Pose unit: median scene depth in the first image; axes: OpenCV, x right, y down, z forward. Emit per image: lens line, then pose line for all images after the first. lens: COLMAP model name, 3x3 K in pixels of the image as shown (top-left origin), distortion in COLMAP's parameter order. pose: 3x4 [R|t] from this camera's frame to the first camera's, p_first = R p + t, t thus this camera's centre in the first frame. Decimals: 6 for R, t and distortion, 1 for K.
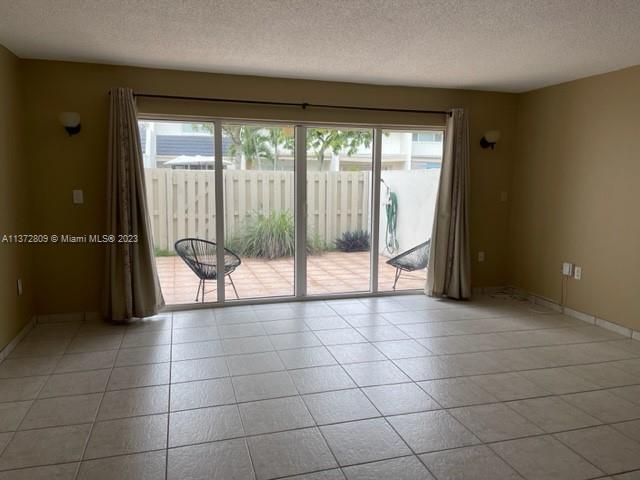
lens RADIAL K [[482.8, 0, 320.0], [0, 482.8, 240.0], [0, 0, 1]] dist [0.097859, -0.146720]
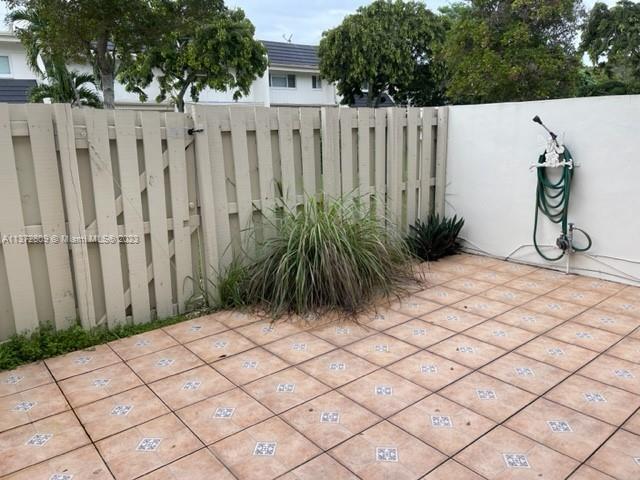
lens RADIAL K [[482.8, 0, 320.0], [0, 482.8, 240.0], [0, 0, 1]] dist [0.097859, -0.146720]
pose [[0.920494, -0.119099, 0.372164, -0.272945], [0.085459, 0.990722, 0.105677, -0.068993], [-0.381296, -0.065471, 0.922132, 0.580842]]
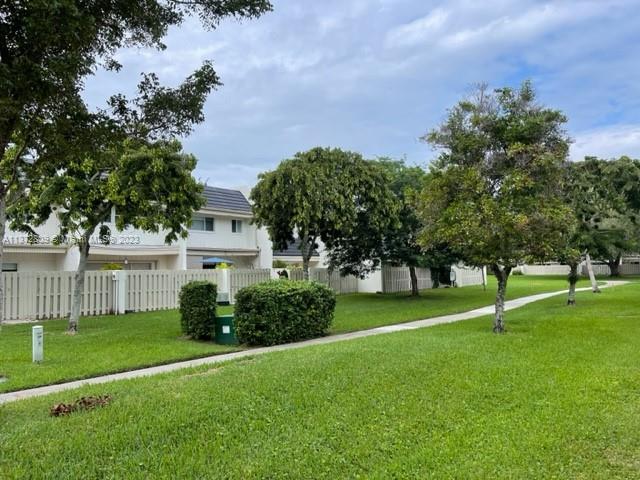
lens RADIAL K [[482.8, 0, 320.0], [0, 482.8, 240.0], [0, 0, 1]] dist [0.097859, -0.146720]
pose [[0.814468, 0.013333, 0.580056, -0.279564], [0.099502, 0.981715, -0.162279, -0.151885], [-0.571613, 0.189887, 0.798249, 0.998087]]
